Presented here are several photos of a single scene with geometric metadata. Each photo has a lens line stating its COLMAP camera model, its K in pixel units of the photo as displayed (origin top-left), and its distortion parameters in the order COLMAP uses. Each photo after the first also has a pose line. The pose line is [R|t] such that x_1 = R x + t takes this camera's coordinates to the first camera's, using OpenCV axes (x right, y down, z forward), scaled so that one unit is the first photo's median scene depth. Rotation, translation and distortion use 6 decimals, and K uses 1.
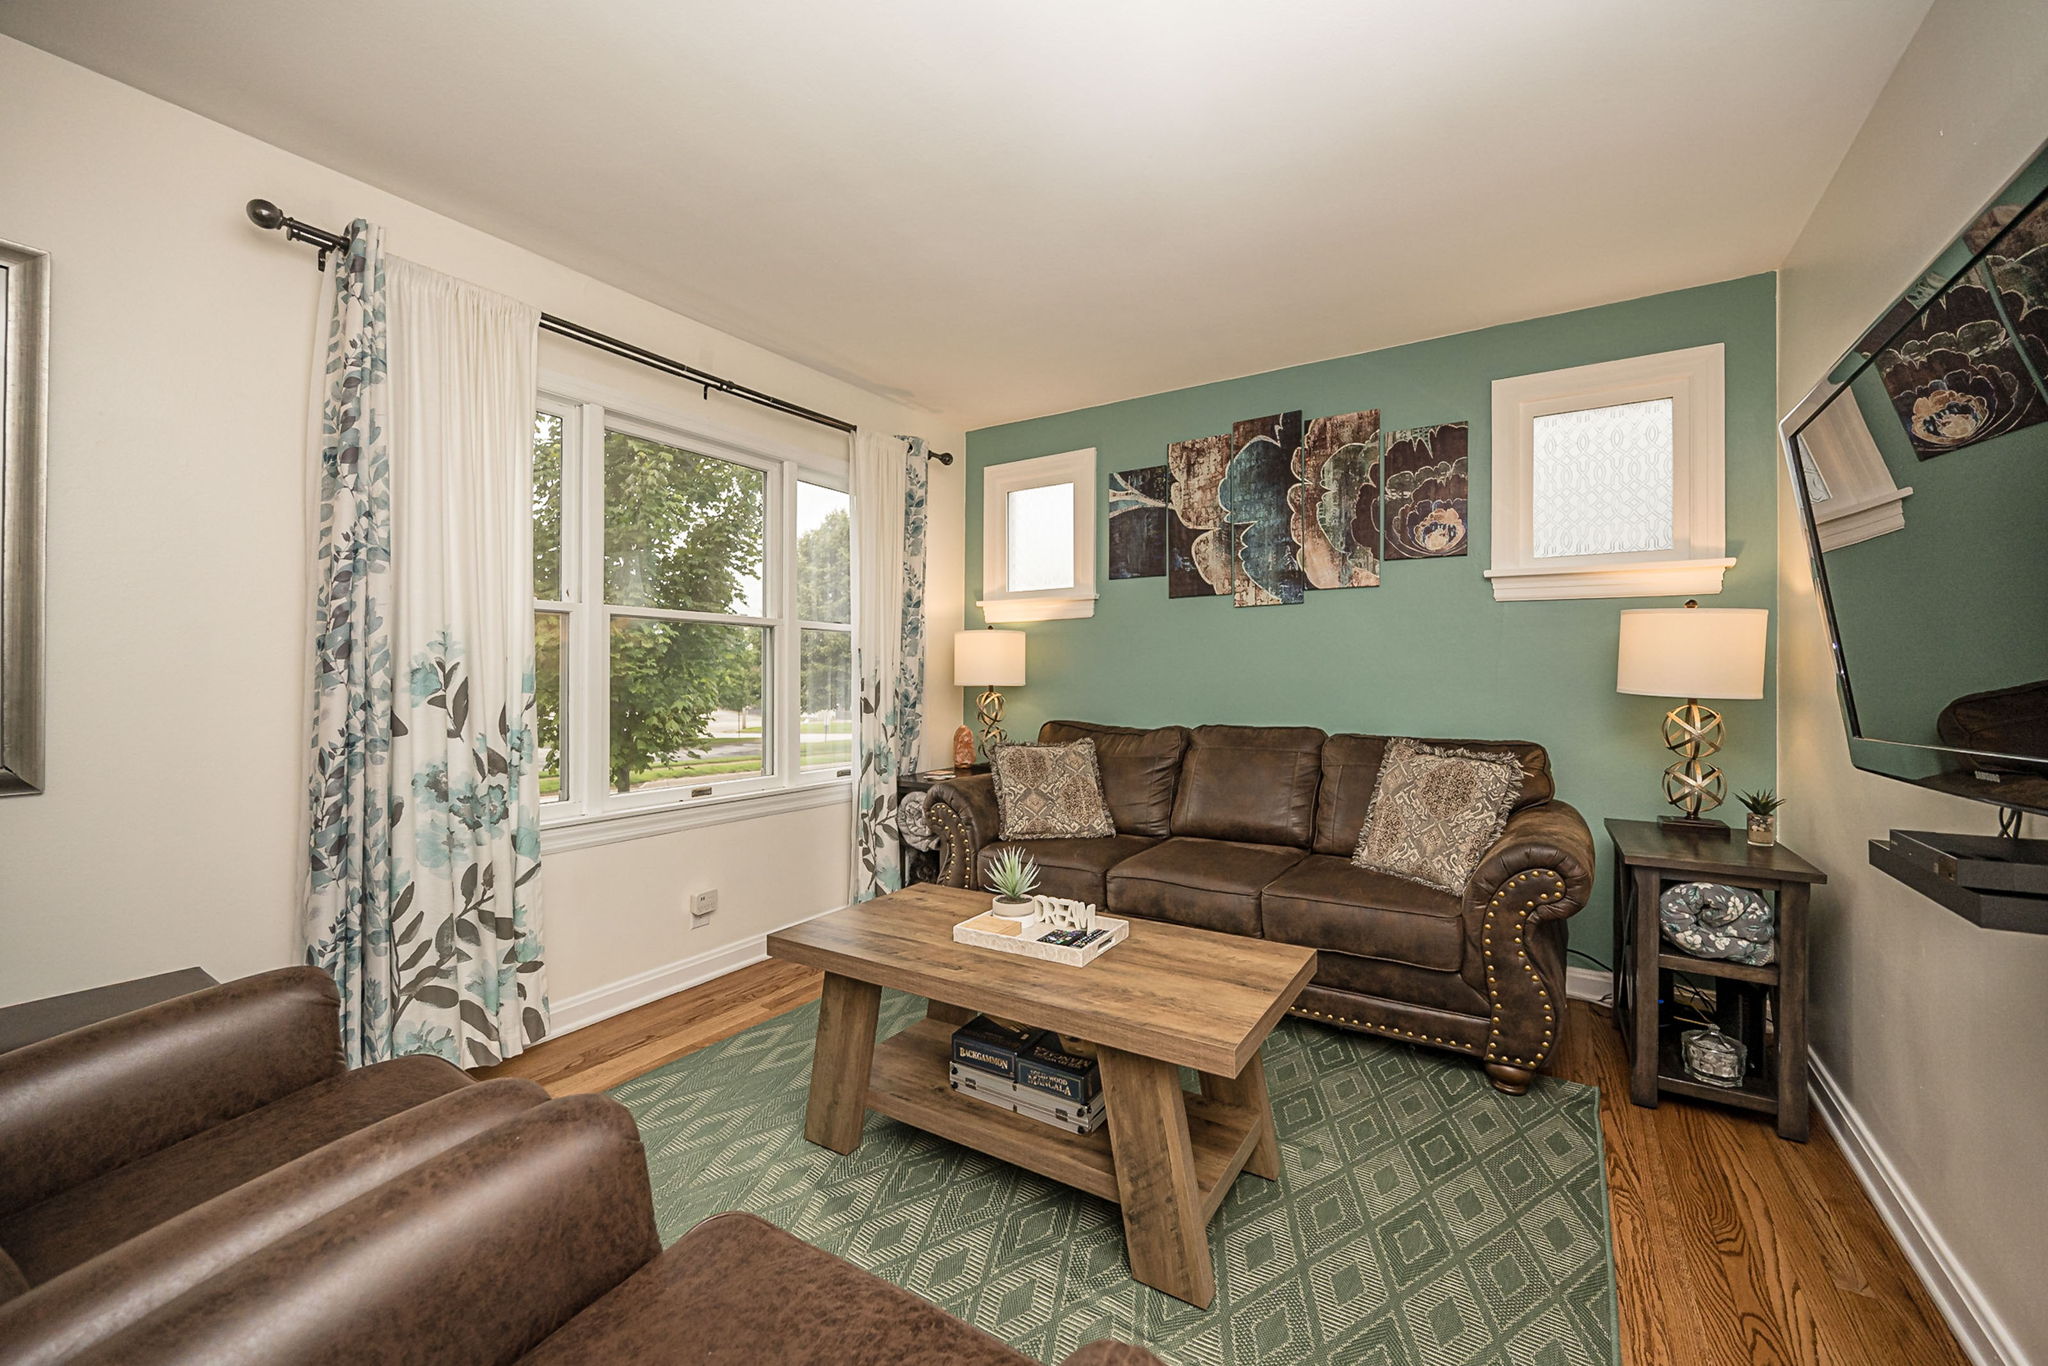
lens RADIAL K [[827.1, 0, 1029.5], [0, 827.1, 673.6], [0, 0, 1]] dist [-0.000128, 0.000061]
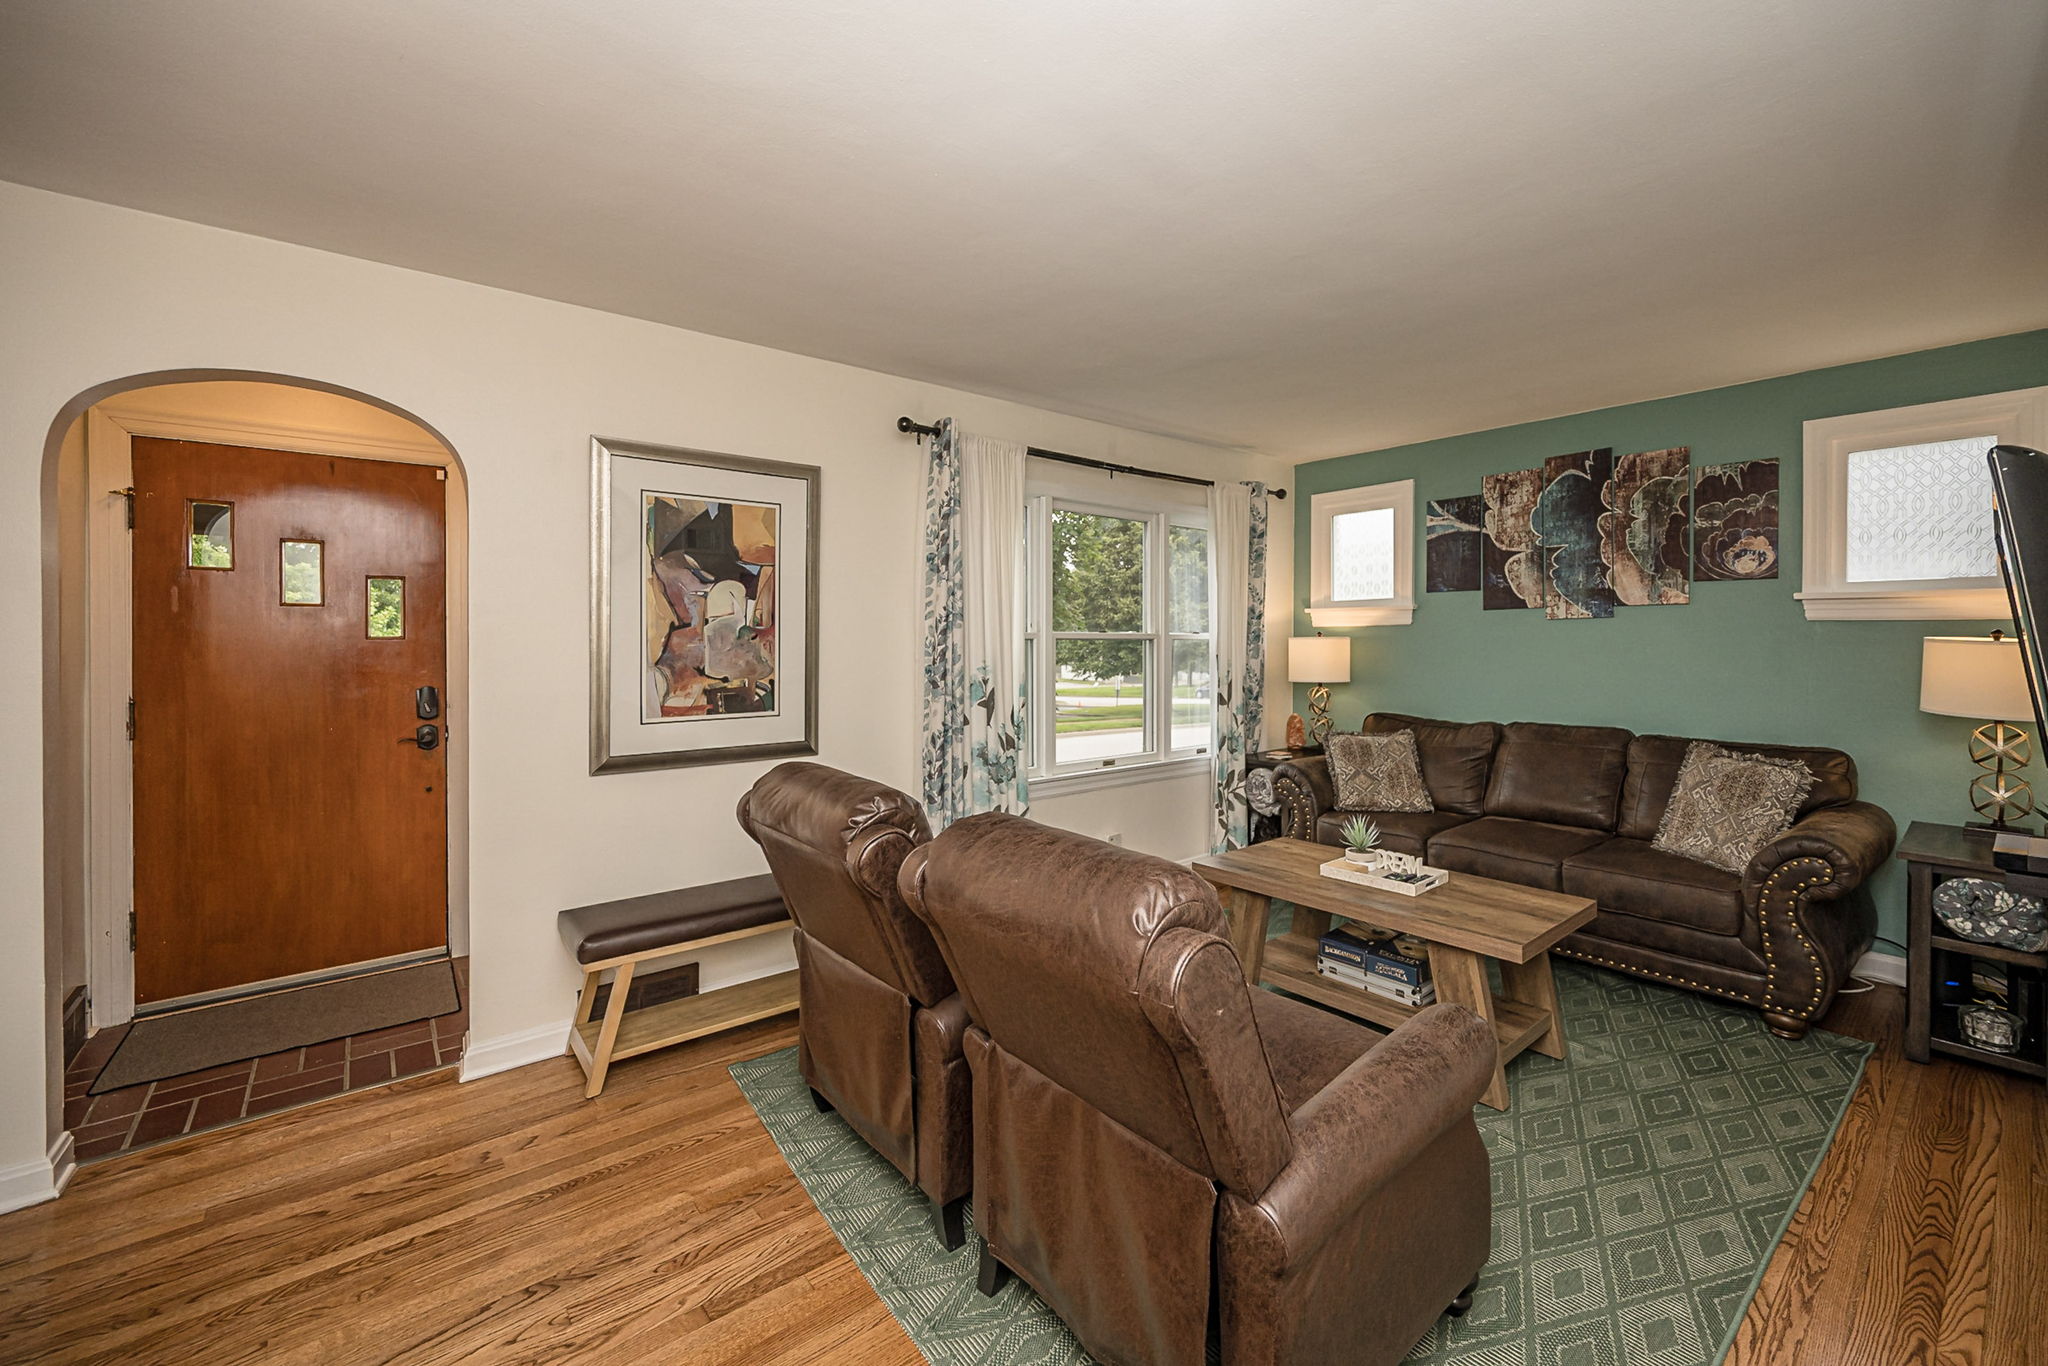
lens RADIAL K [[845.6, 0, 1058.9], [0, 845.6, 643.6], [0, 0, 1]] dist [-0.001337, -0.000197]
pose [[0.954106, -0.001187, -0.299467, -0.056870], [0.003538, 0.999967, 0.007308, -0.071873], [0.299448, -0.008032, 0.954079, -0.399867]]
